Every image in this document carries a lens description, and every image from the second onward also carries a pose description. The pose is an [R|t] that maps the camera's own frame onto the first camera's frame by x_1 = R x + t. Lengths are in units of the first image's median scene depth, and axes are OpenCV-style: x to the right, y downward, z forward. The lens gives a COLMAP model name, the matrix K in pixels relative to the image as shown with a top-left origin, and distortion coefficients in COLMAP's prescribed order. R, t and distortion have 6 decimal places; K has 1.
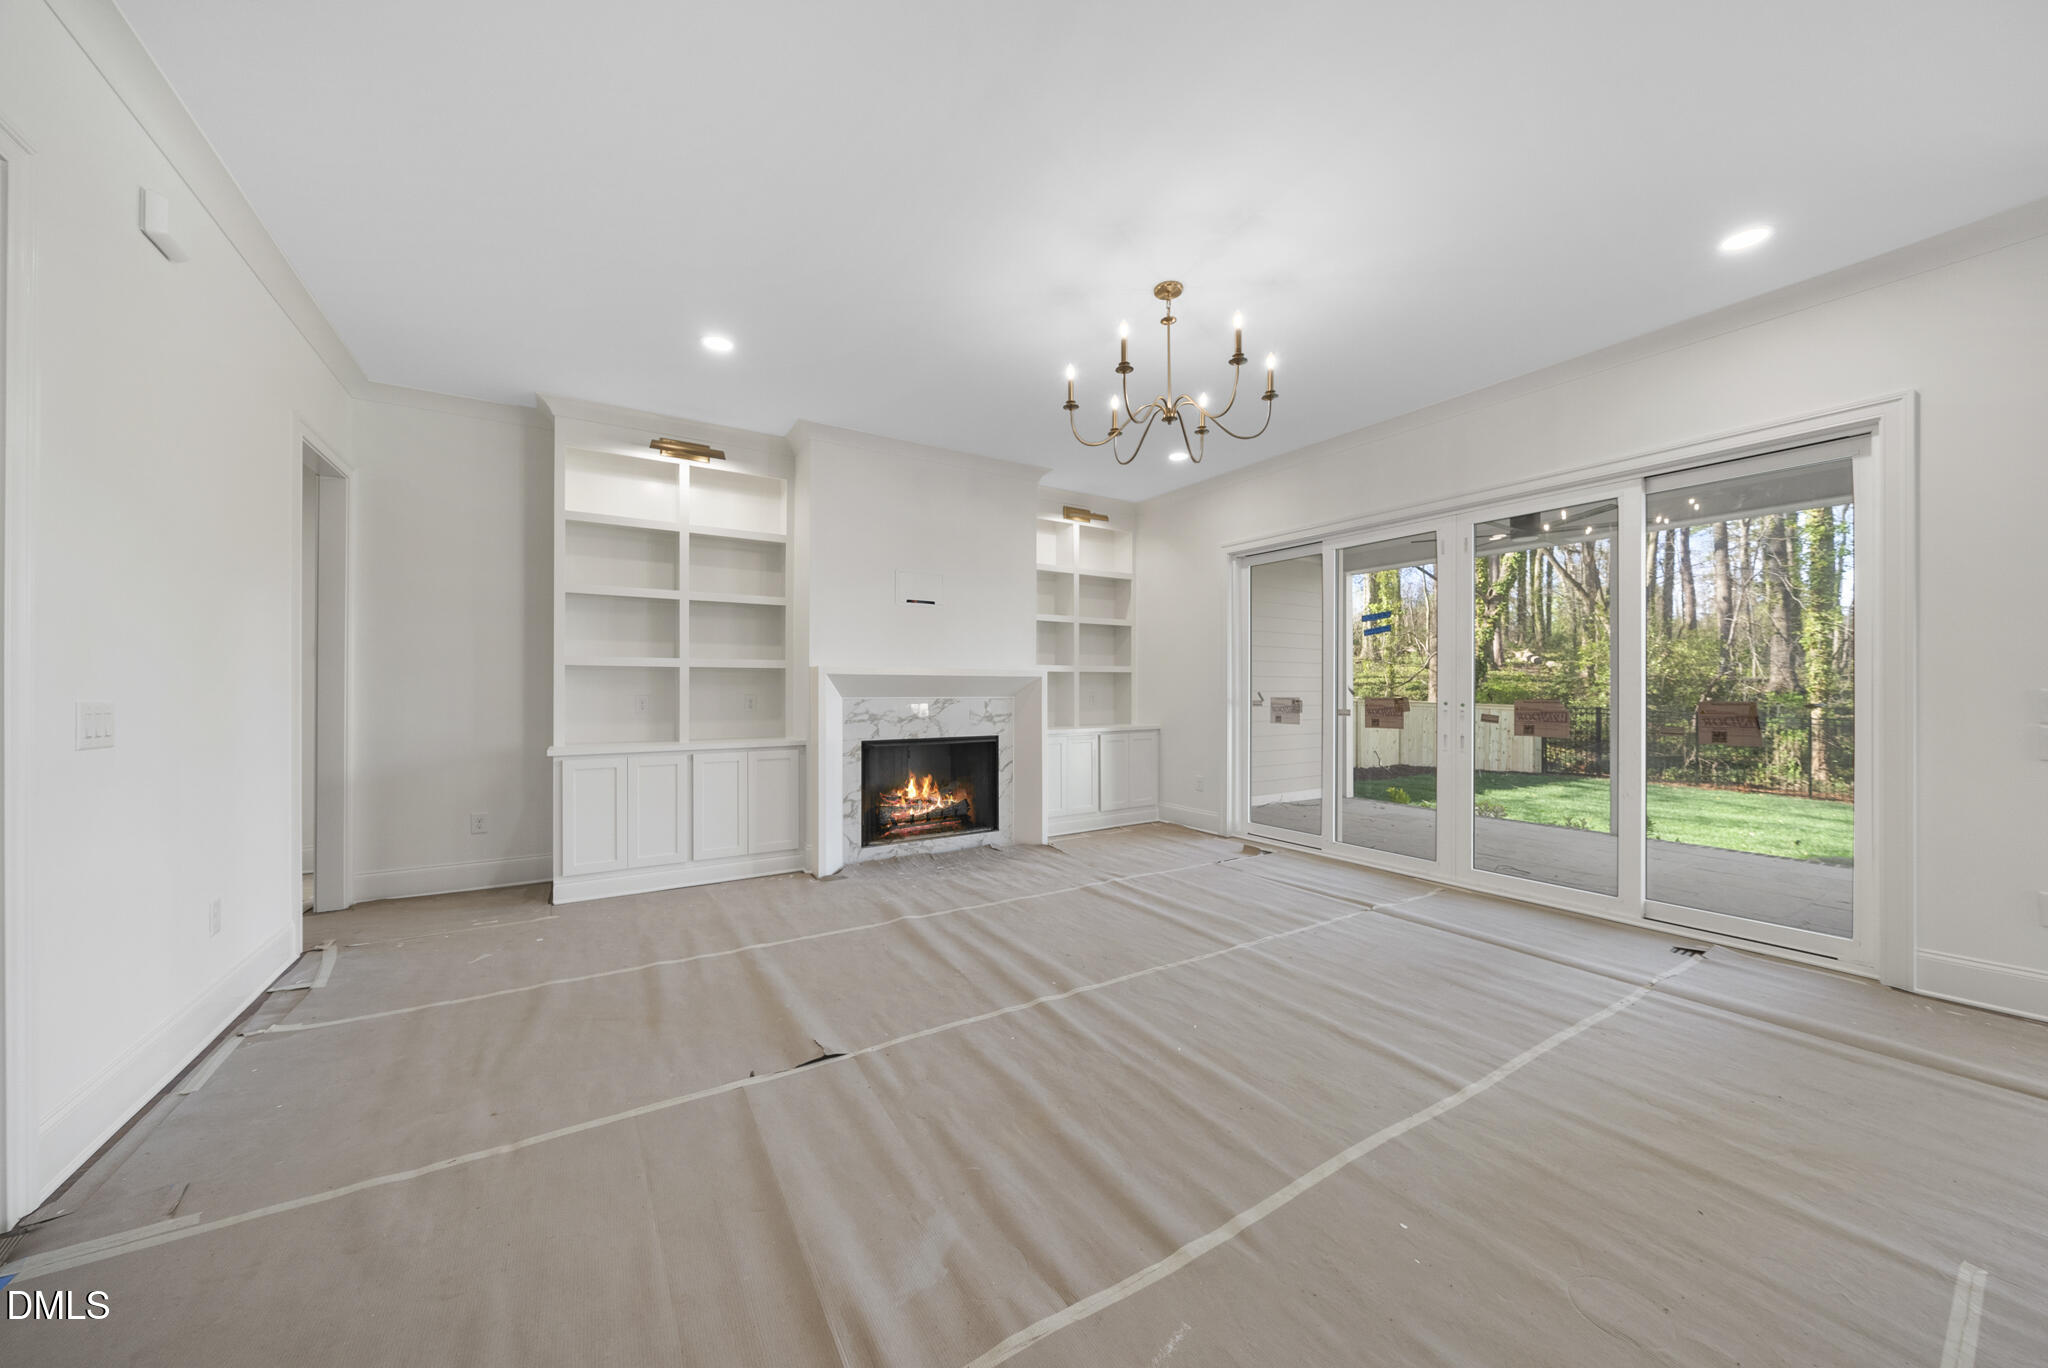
lens RADIAL K [[707.2, 0, 1018.4], [0, 707.2, 692.4], [0, 0, 1]] dist [-0.008396, -0.000119]
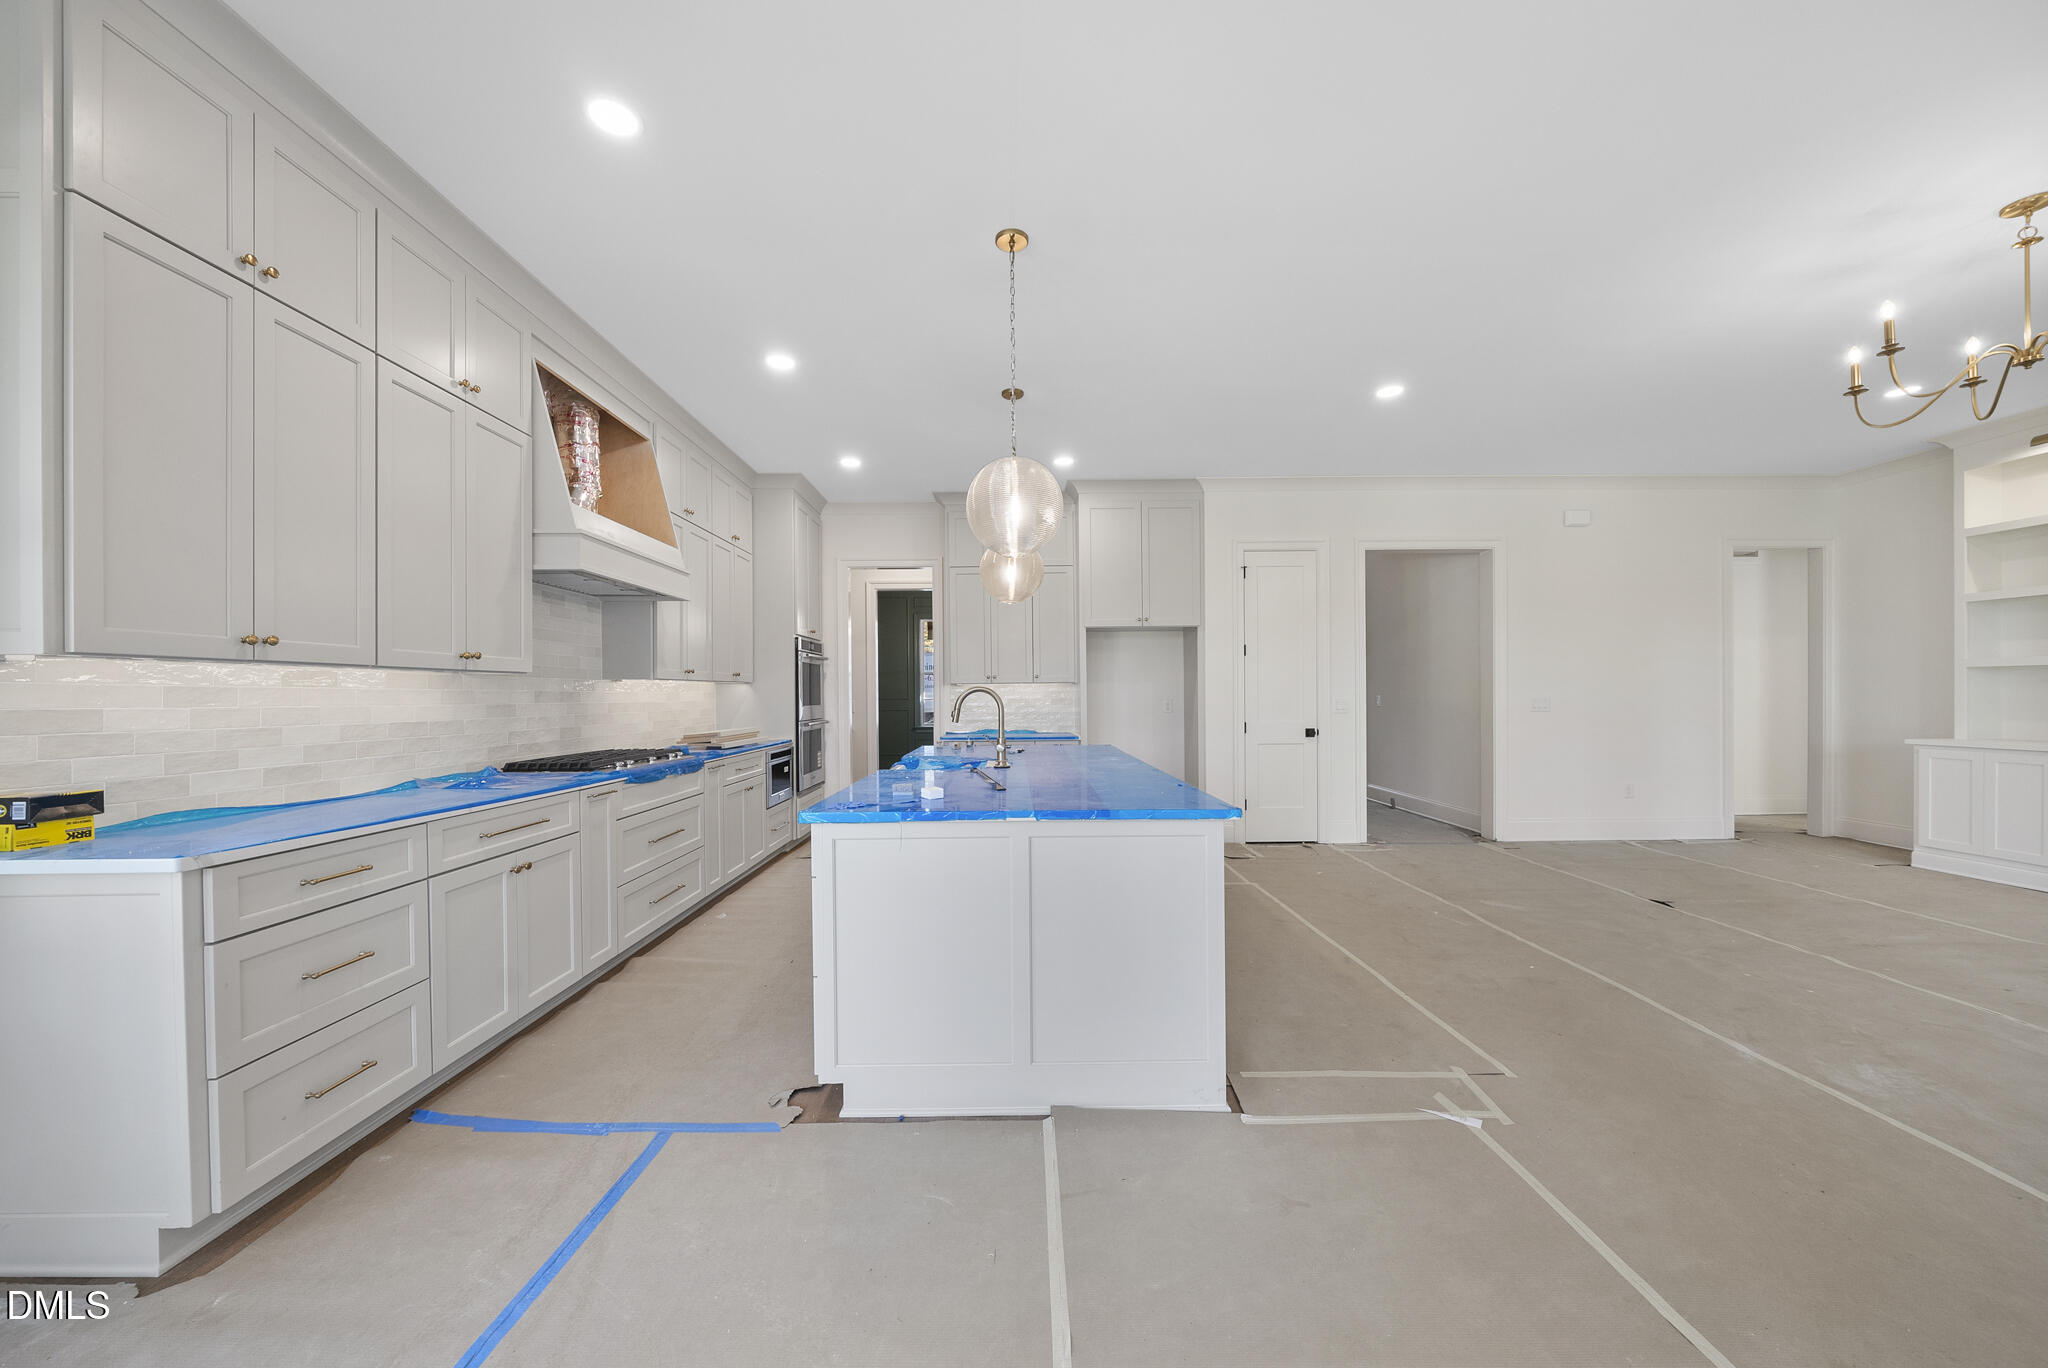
lens RADIAL K [[707.2, 0, 1015.3], [0, 707.2, 698.4], [0, 0, 1]] dist [-0.008396, -0.000119]
pose [[-0.535035, 0.009735, -0.844774, 0.969738], [0.006100, 0.999952, 0.007660, -0.005655], [0.844808, -0.001055, -0.535069, 0.274756]]
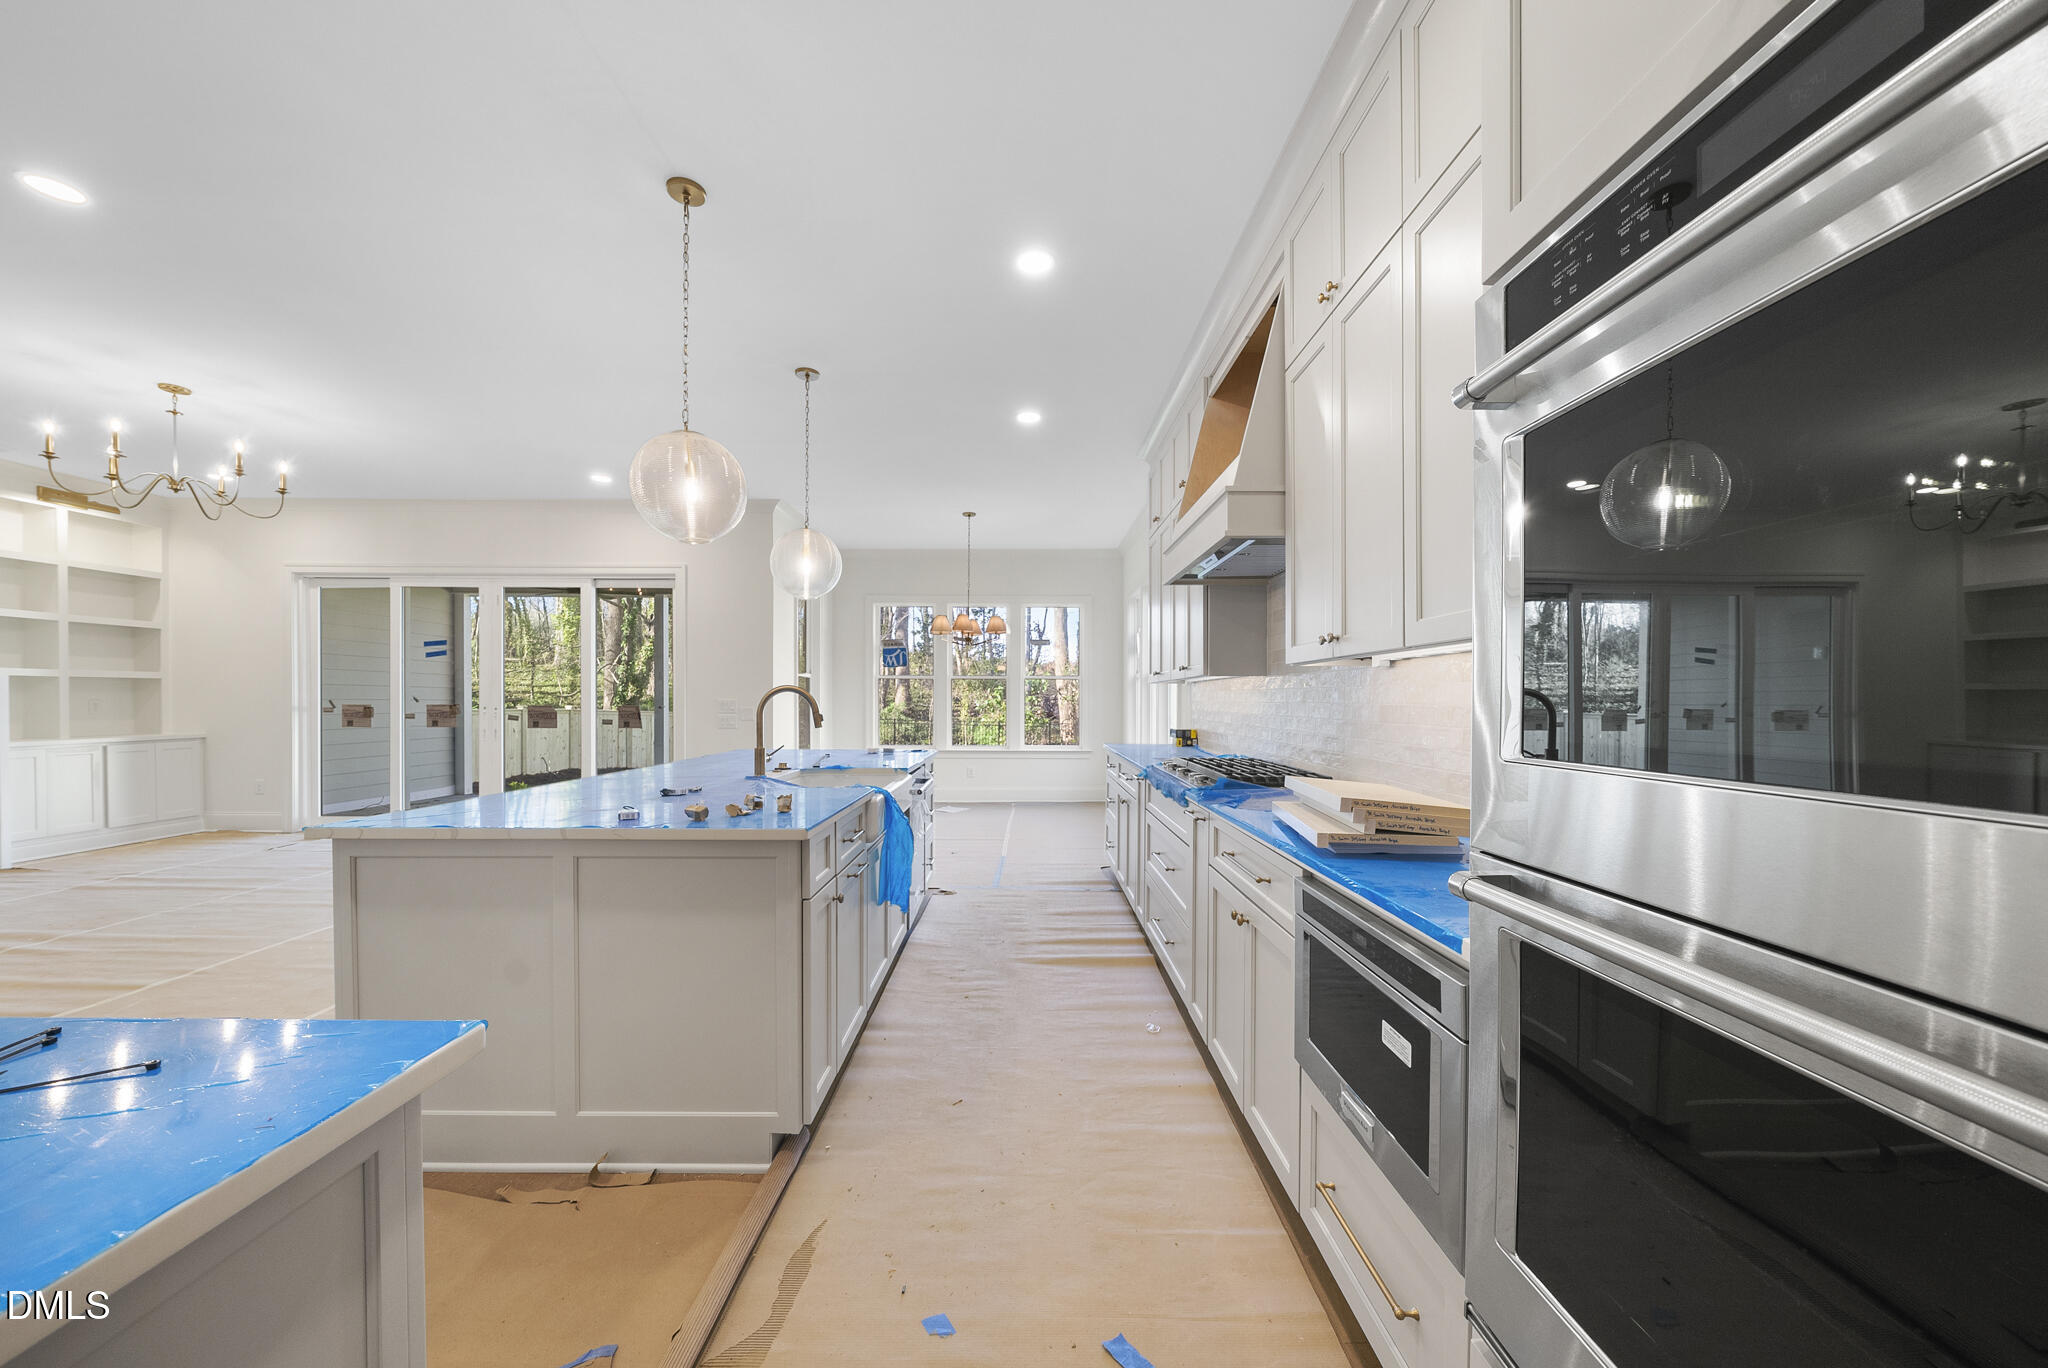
lens RADIAL K [[707.2, 0, 1026.0], [0, 707.2, 707.9], [0, 0, 1]] dist [-0.008396, -0.000119]
pose [[0.522163, -0.006187, 0.852823, -0.041322], [-0.001409, 0.999966, 0.008117, 0.001898], [-0.852845, -0.005440, 0.522136, -0.629724]]
